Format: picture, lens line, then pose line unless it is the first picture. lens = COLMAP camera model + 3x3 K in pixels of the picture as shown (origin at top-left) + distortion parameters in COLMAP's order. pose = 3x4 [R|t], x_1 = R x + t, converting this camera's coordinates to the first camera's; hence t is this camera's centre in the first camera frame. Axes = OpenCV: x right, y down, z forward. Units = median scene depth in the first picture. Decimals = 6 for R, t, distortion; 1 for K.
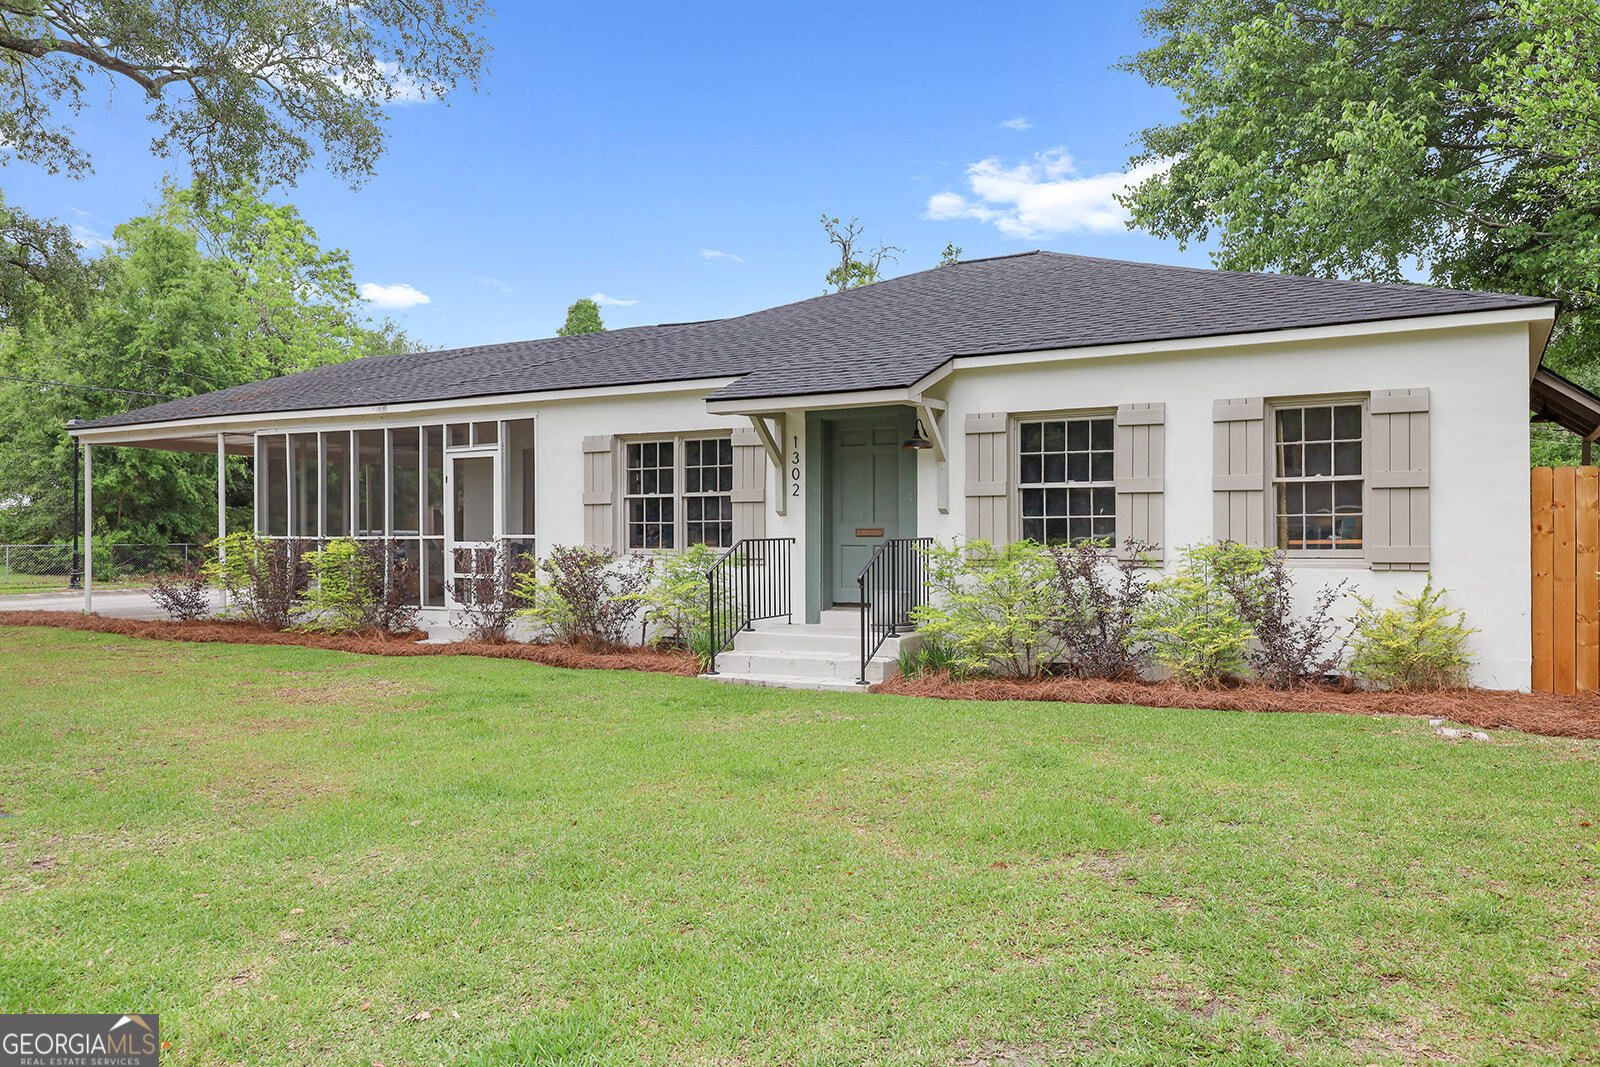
lens RADIAL K [[1192.4, 0, 791.4], [0, 1192.4, 532.7], [0, 0, 1]] dist [0.041234, 0.011598]
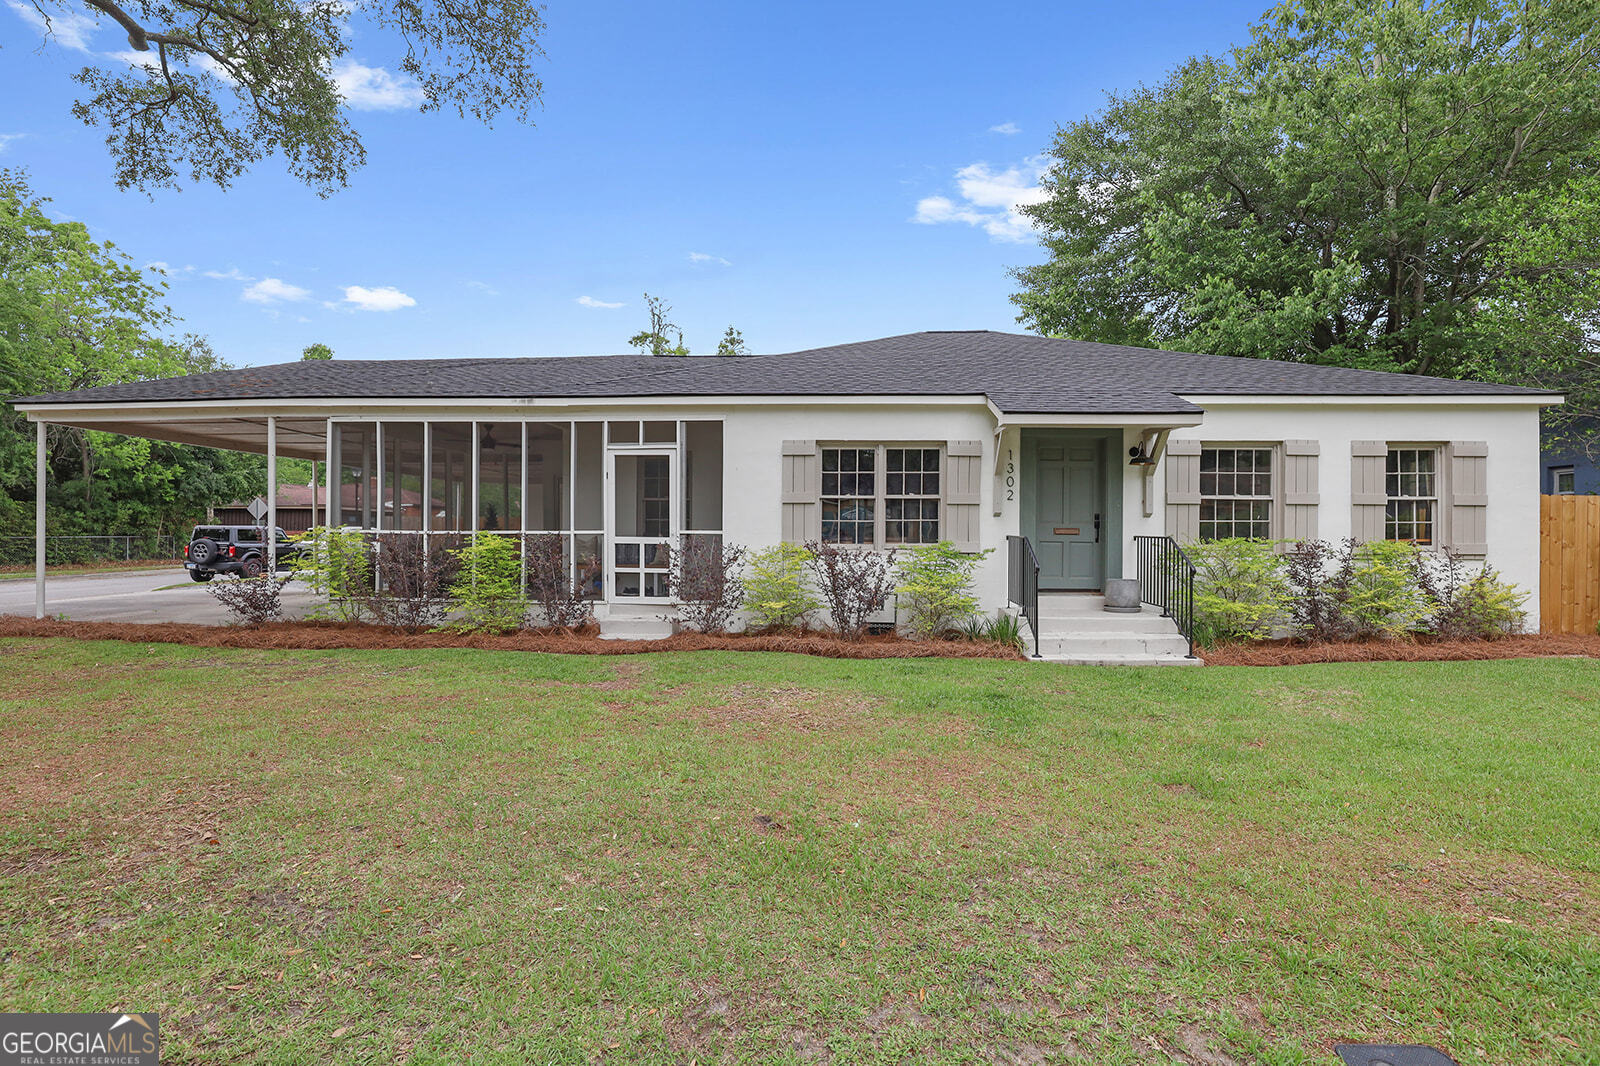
lens RADIAL K [[749.3, 0, 813.8], [0, 749.3, 532.0], [0, 0, 1]] dist [-0.026040, 0.000910]
pose [[0.884126, 0.004091, 0.467230, -0.491274], [-0.007343, 0.999960, 0.005140, -0.001274], [-0.467190, -0.007976, 0.884121, 0.407069]]
